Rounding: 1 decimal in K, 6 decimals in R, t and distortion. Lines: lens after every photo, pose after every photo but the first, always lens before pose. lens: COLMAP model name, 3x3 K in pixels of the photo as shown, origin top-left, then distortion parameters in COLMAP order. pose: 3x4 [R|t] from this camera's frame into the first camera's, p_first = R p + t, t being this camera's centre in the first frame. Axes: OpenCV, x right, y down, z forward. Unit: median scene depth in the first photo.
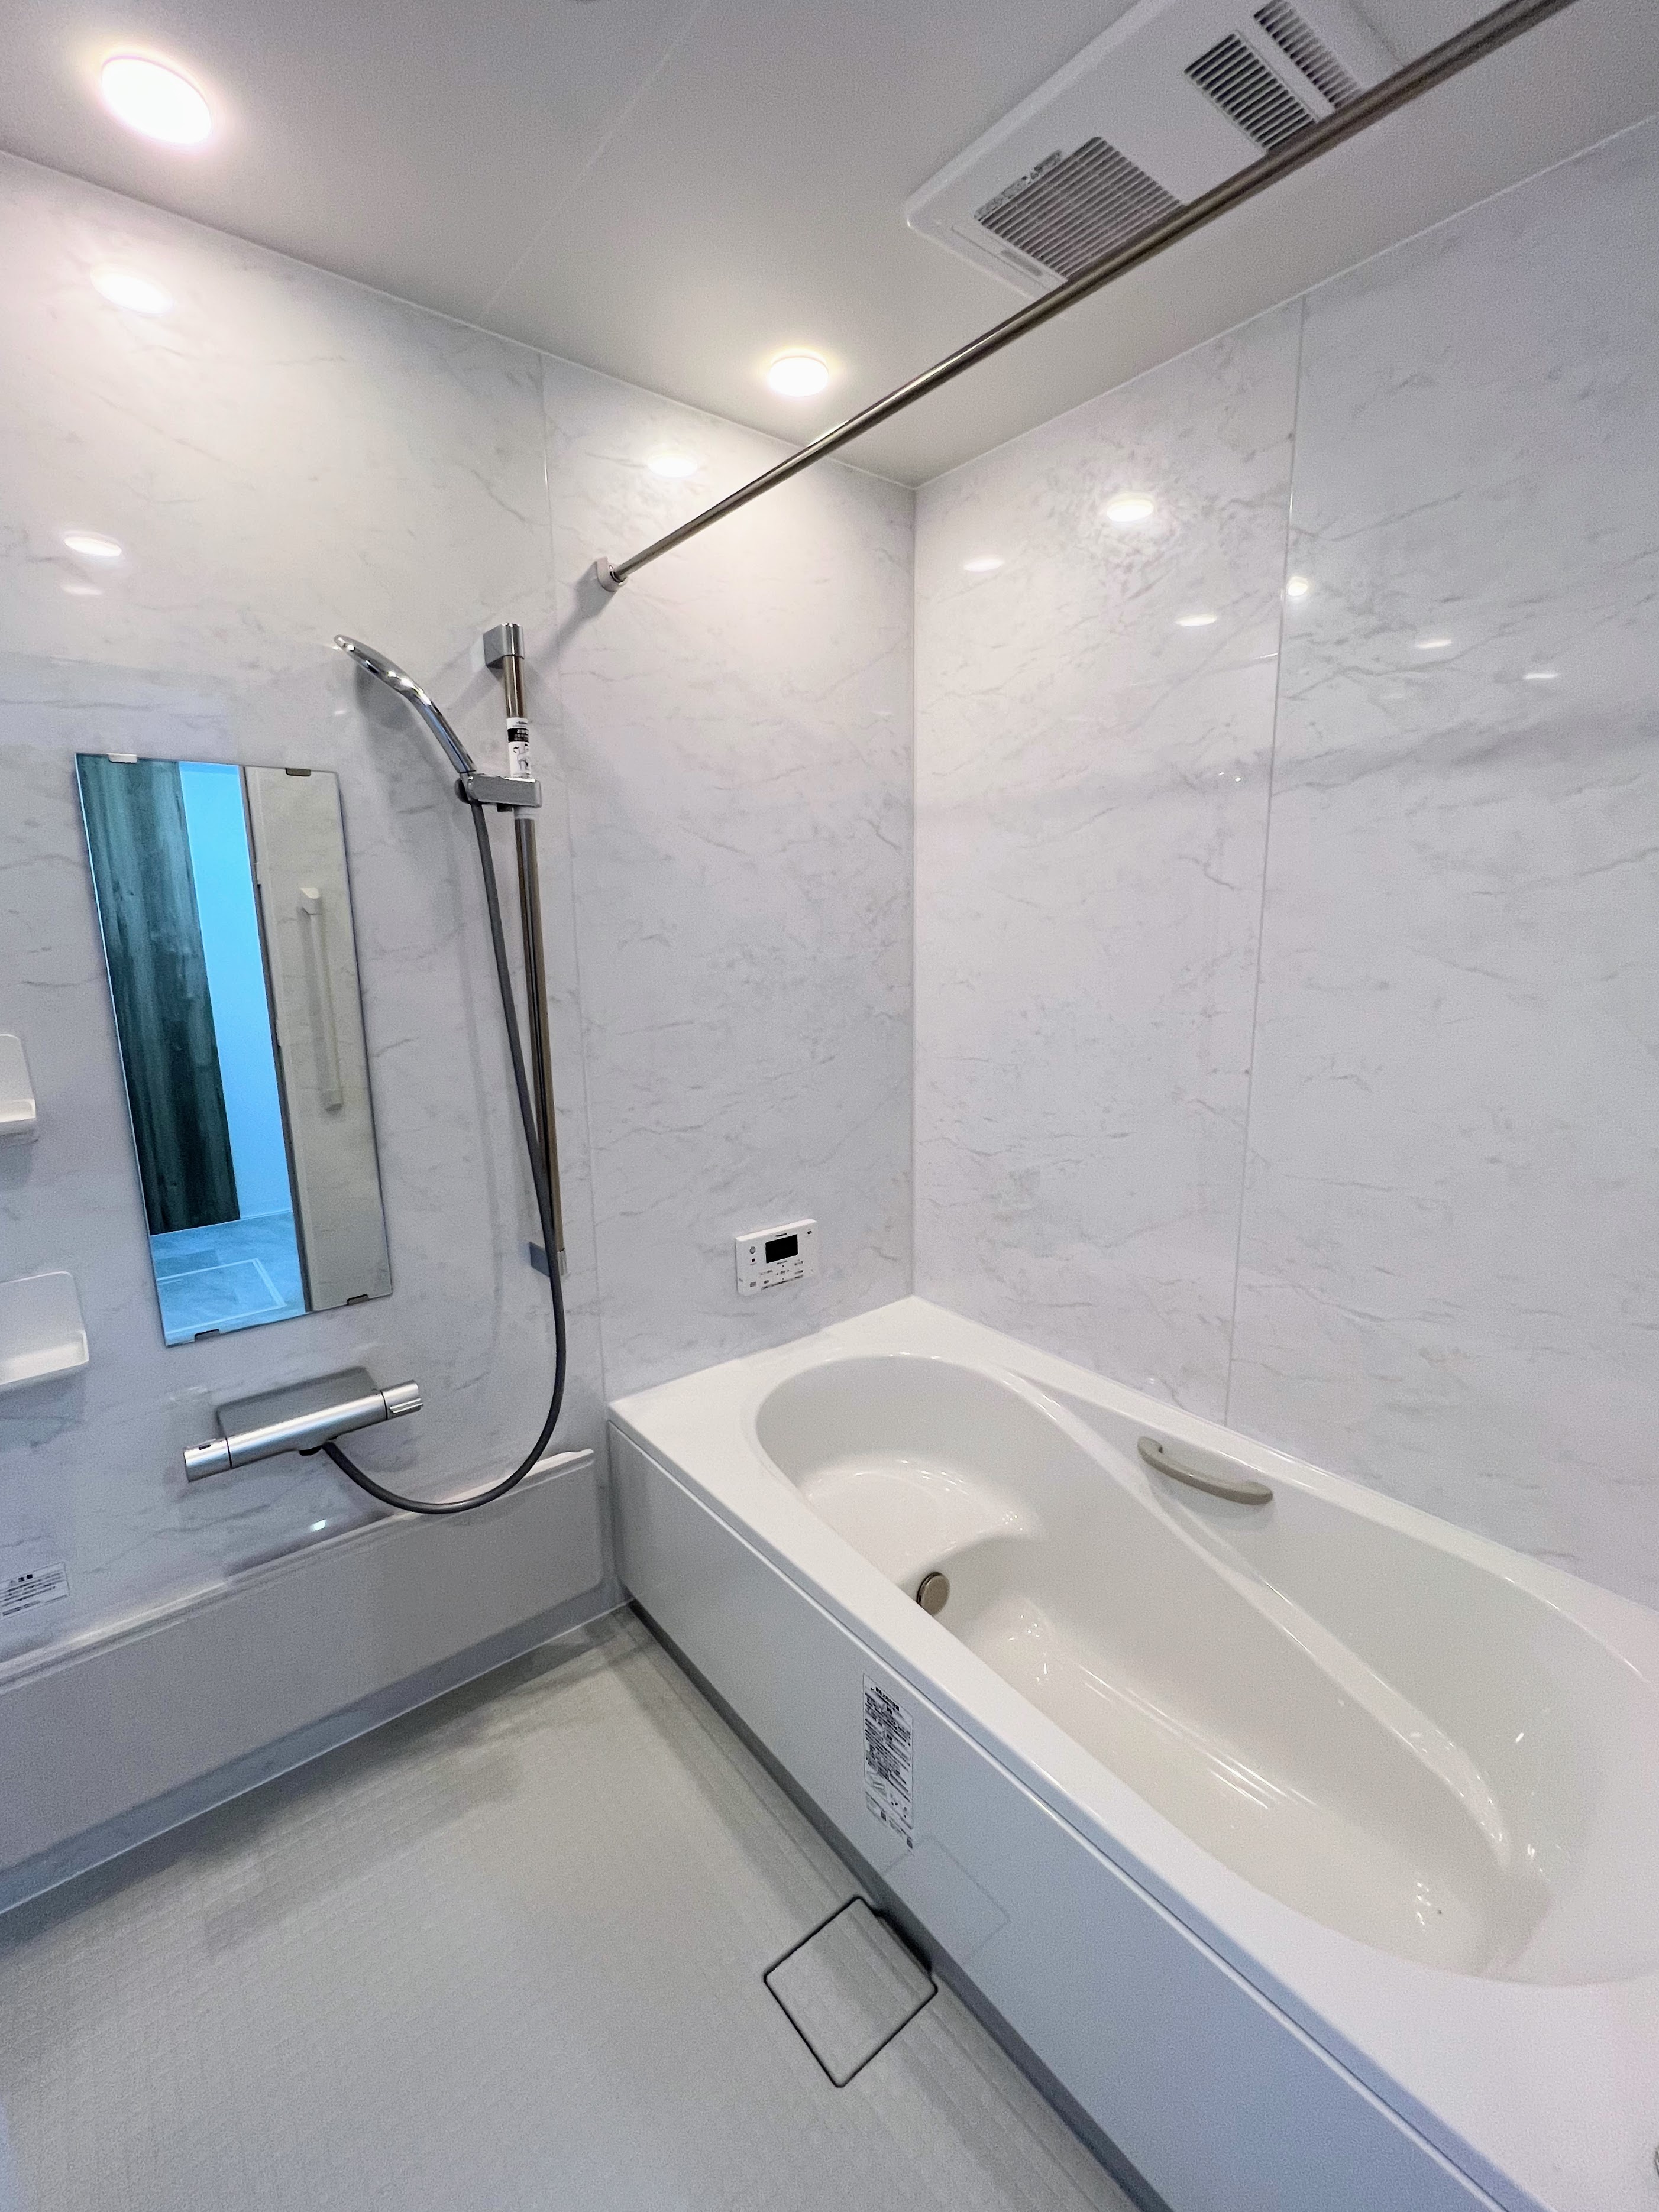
lens RADIAL K [[960.4, 0, 822.3], [0, 960.4, 1102.1], [0, 0, 1]] dist [-0.002100, -0.000128]
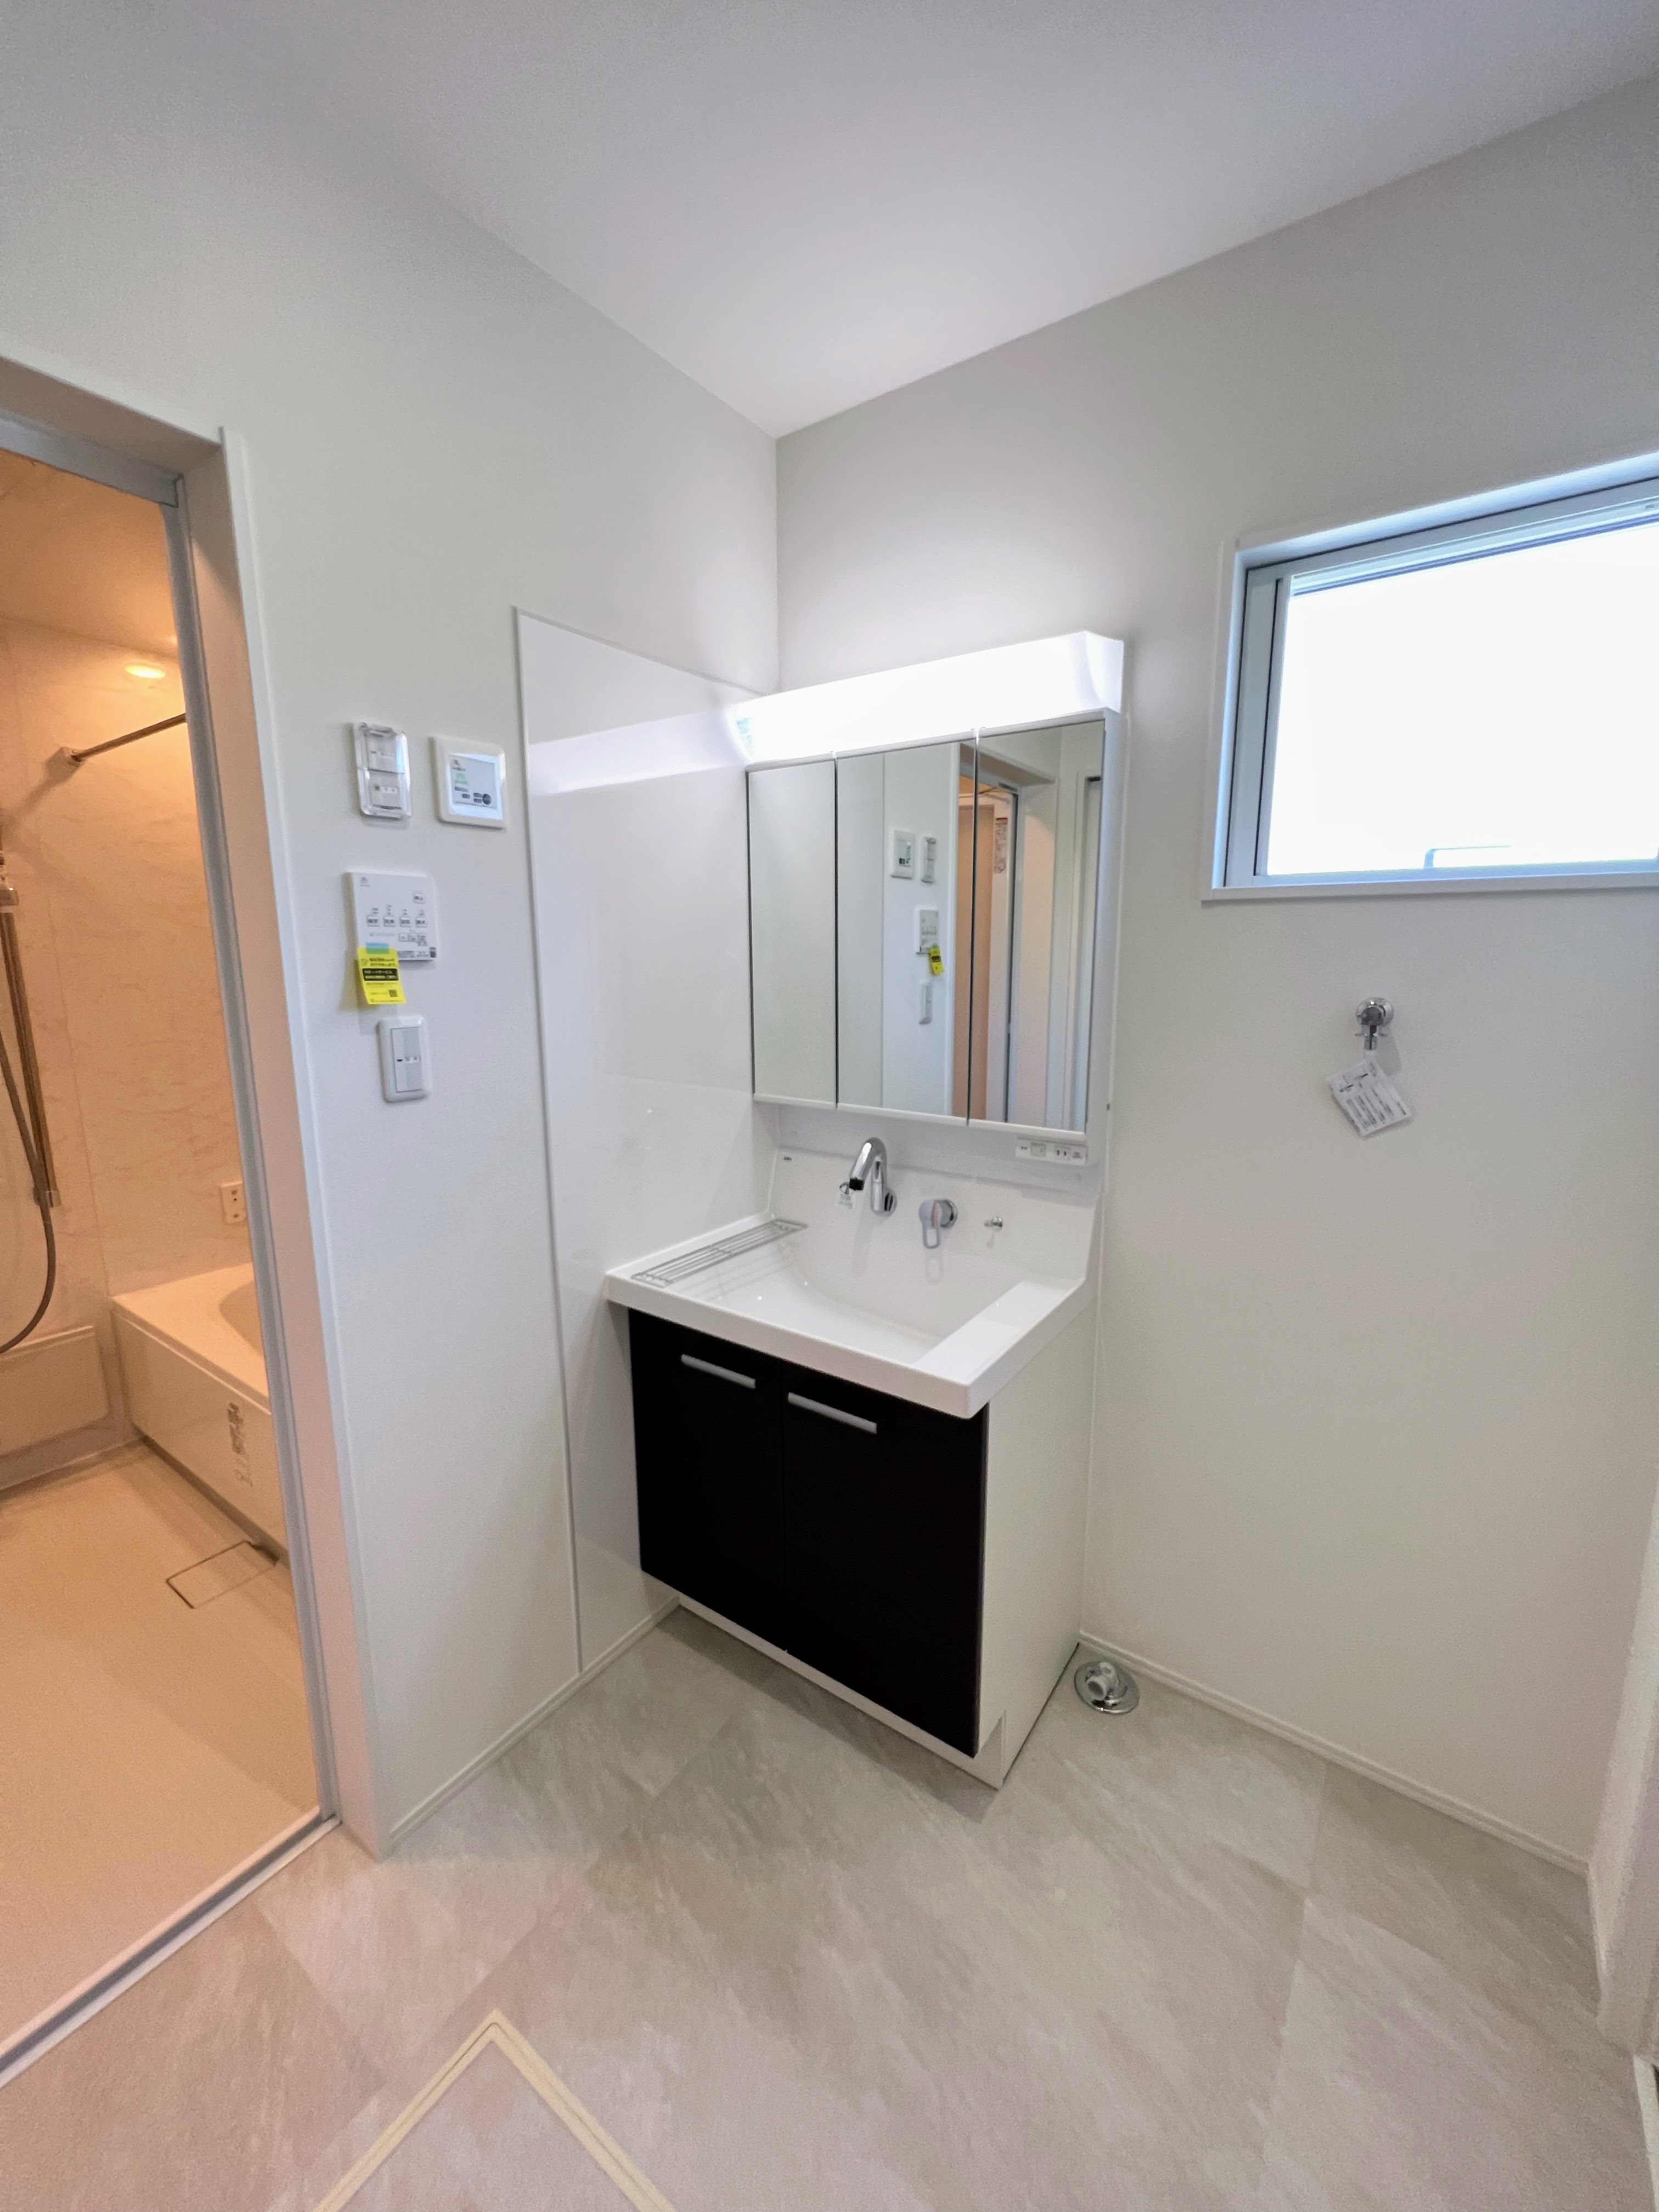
lens RADIAL K [[894.9, 0, 836.8], [0, 894.9, 1108.7], [0, 0, 1]] dist [0.002461, 0.001043]
pose [[0.960052, -0.033035, 0.277865, 0.505662], [0.036977, 0.999276, -0.008958, 0.080171], [-0.277368, 0.018875, 0.960578, -0.687346]]
